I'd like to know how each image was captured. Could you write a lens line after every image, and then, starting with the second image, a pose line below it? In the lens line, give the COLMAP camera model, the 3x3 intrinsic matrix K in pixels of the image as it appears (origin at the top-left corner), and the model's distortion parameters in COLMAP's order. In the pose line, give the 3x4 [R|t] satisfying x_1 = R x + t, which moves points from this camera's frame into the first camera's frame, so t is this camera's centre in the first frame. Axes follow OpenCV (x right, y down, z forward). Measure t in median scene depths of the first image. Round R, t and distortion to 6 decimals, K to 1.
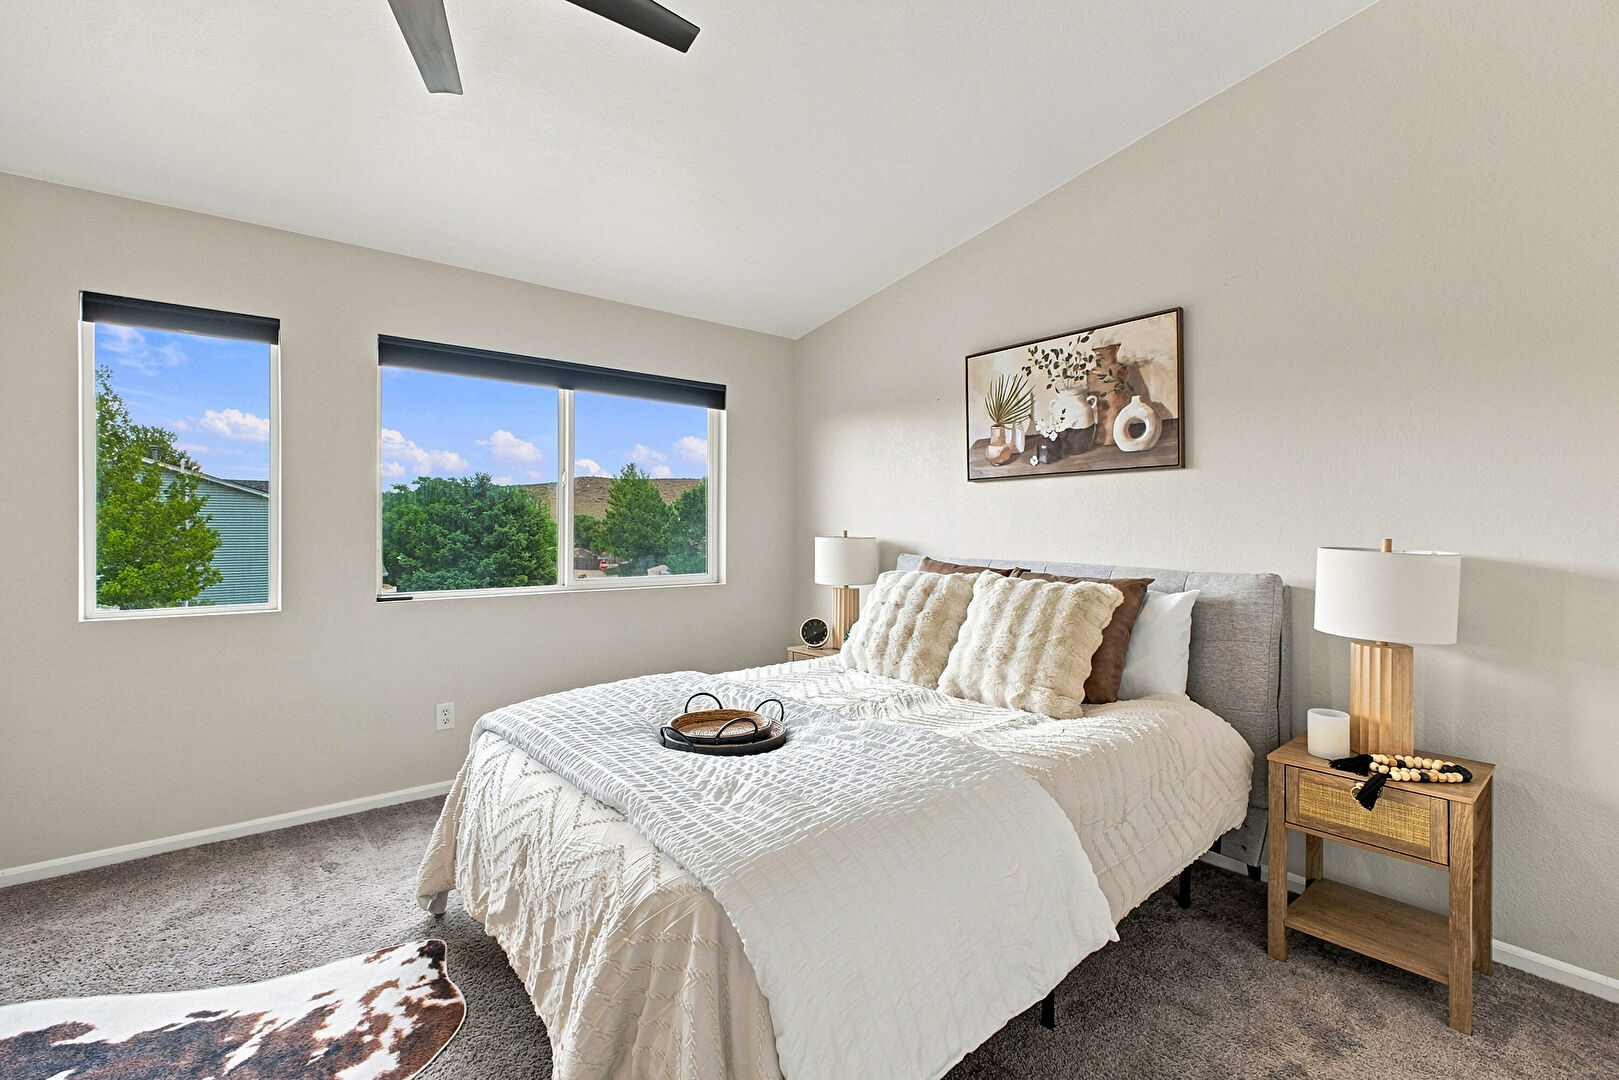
lens RADIAL K [[734.4, 0, 809.8], [0, 734.4, 533.3], [0, 0, 1]] dist [-0.000883, -0.000187]
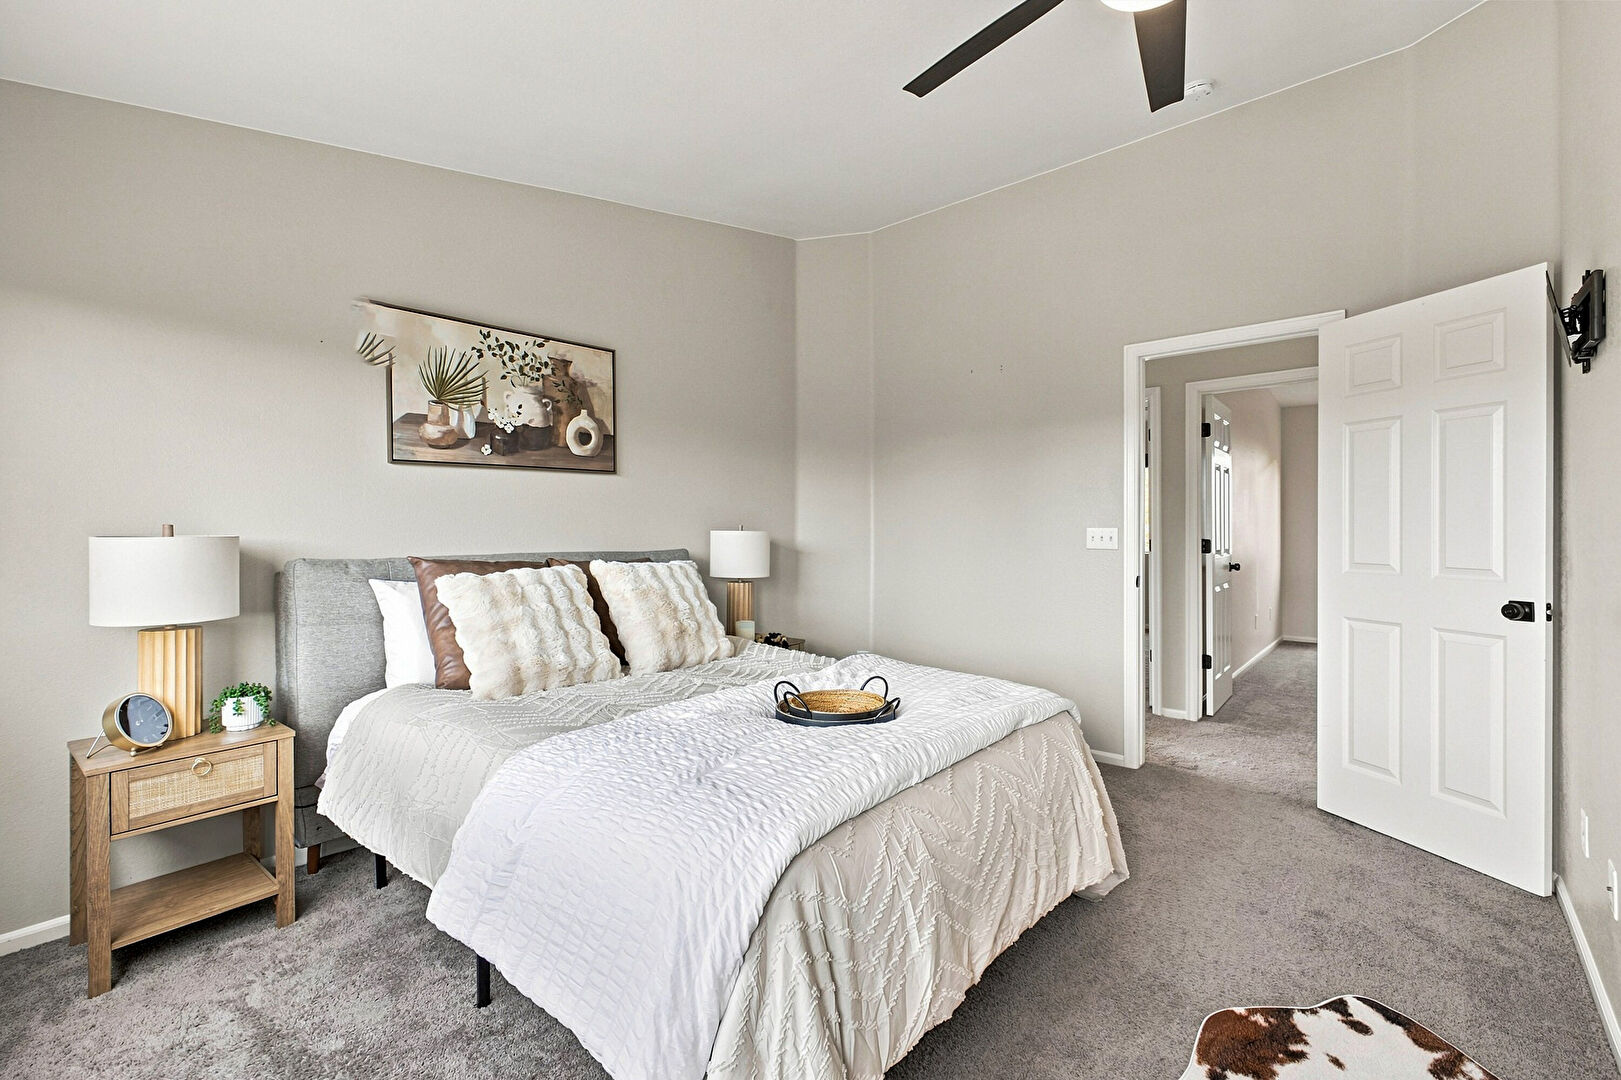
lens RADIAL K [[713.6, 0, 817.7], [0, 713.6, 533.3], [0, 0, 1]] dist [0.001201, 0.000034]
pose [[-0.175415, -0.013241, 0.984405, -0.712037], [0.013592, 0.999782, 0.015870, 0.001108], [-0.984401, 0.016164, -0.175197, 0.766689]]
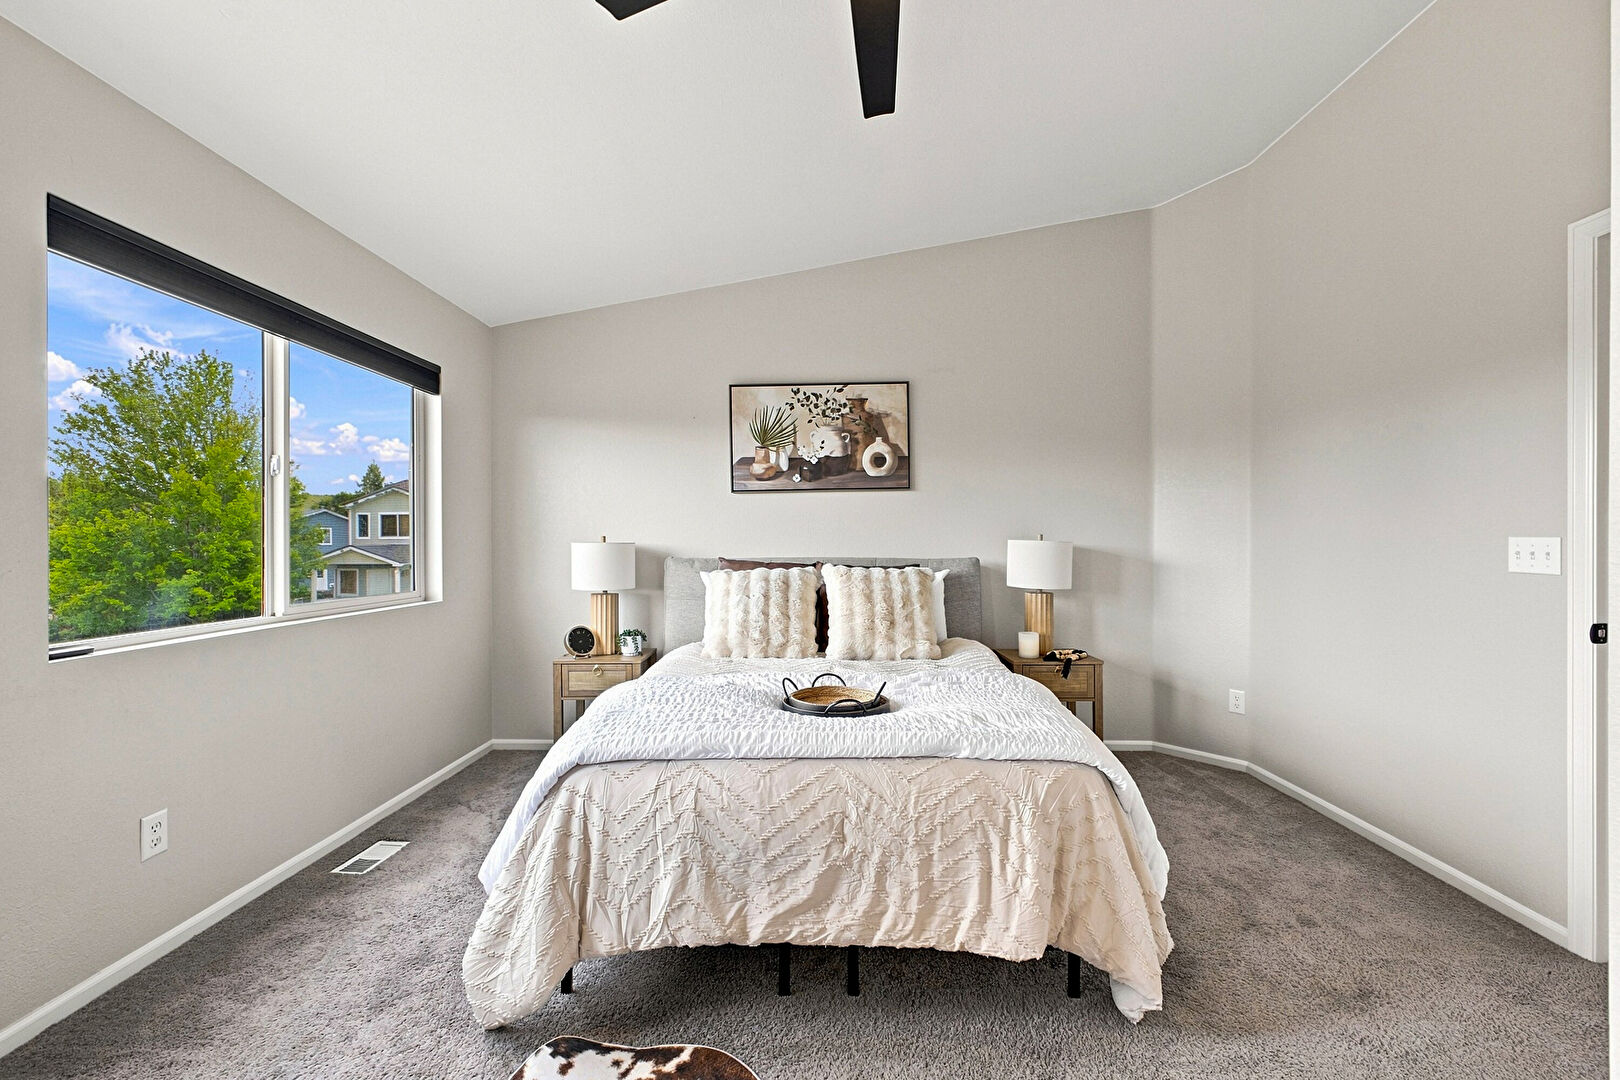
lens RADIAL K [[713.0, 0, 813.1], [0, 713.0, 543.9], [0, 0, 1]] dist [0.000530, -0.000657]
pose [[0.649373, -0.014713, 0.760327, -0.633432], [0.016135, 0.999854, 0.005567, 0.007822], [-0.760299, 0.008653, 0.649516, 0.189259]]
